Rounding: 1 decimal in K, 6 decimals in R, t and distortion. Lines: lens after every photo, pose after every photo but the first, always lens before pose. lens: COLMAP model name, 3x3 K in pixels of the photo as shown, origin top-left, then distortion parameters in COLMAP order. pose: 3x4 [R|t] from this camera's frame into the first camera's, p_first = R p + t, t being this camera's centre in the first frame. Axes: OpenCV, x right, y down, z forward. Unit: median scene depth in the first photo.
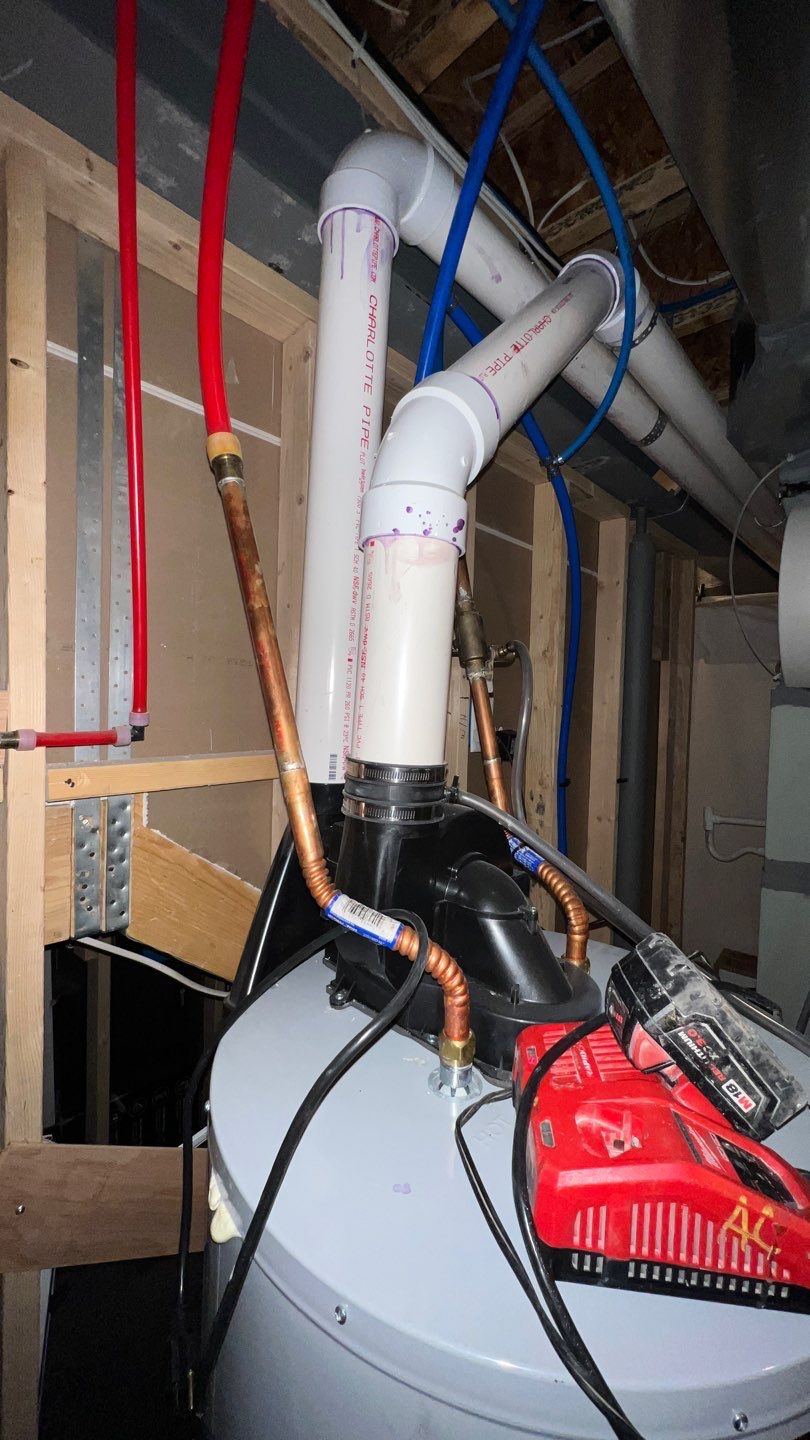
lens RADIAL K [[574.7, 0, 408.7], [0, 574.7, 716.5], [0, 0, 1]] dist [-0.000776, -0.000032]
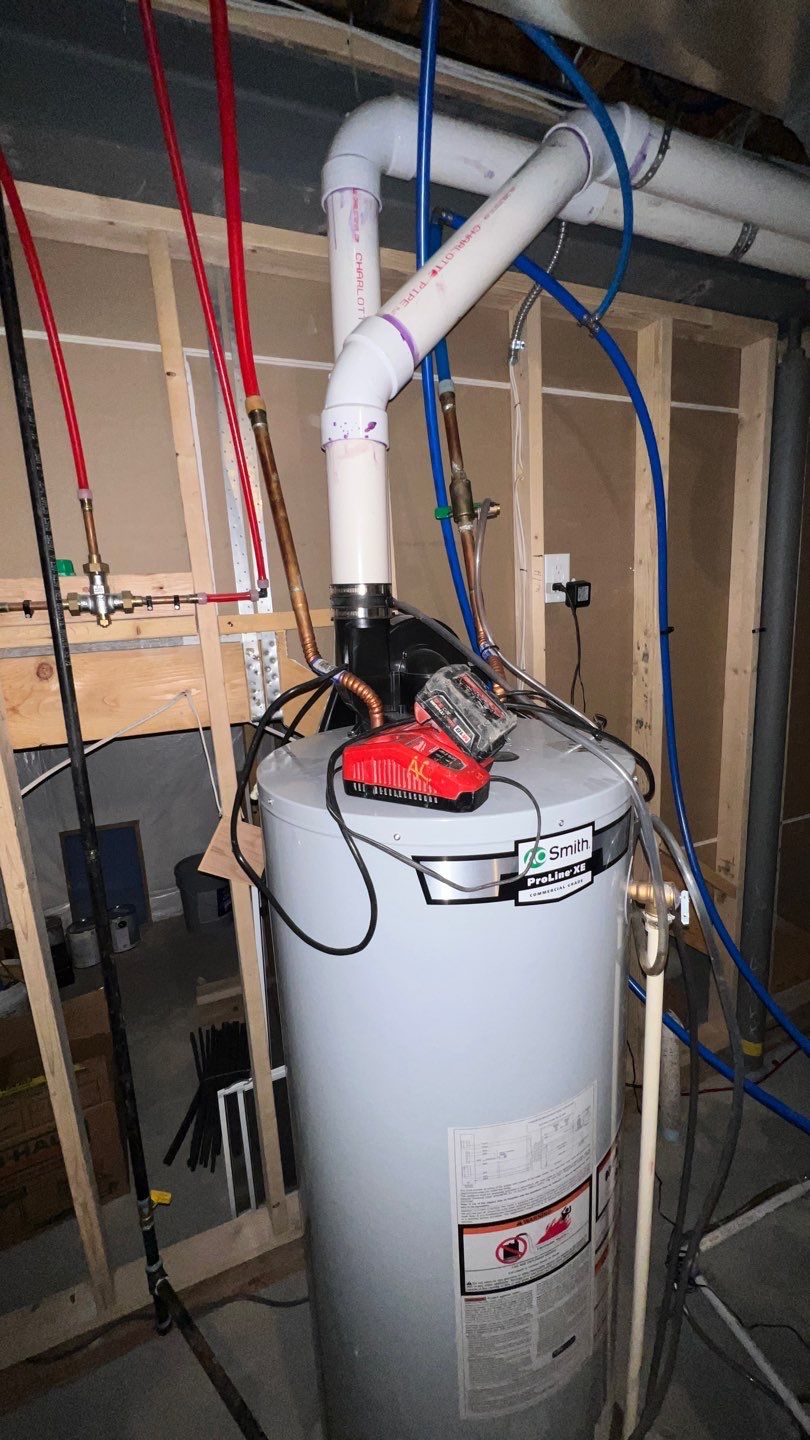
lens RADIAL K [[574.7, 0, 408.7], [0, 574.7, 716.5], [0, 0, 1]] dist [-0.000776, -0.000032]
pose [[0.906901, 0.001124, -0.421342, 0.858338], [0.071035, 0.985275, 0.155525, 0.217972], [0.415313, -0.170976, 0.893467, -0.511520]]
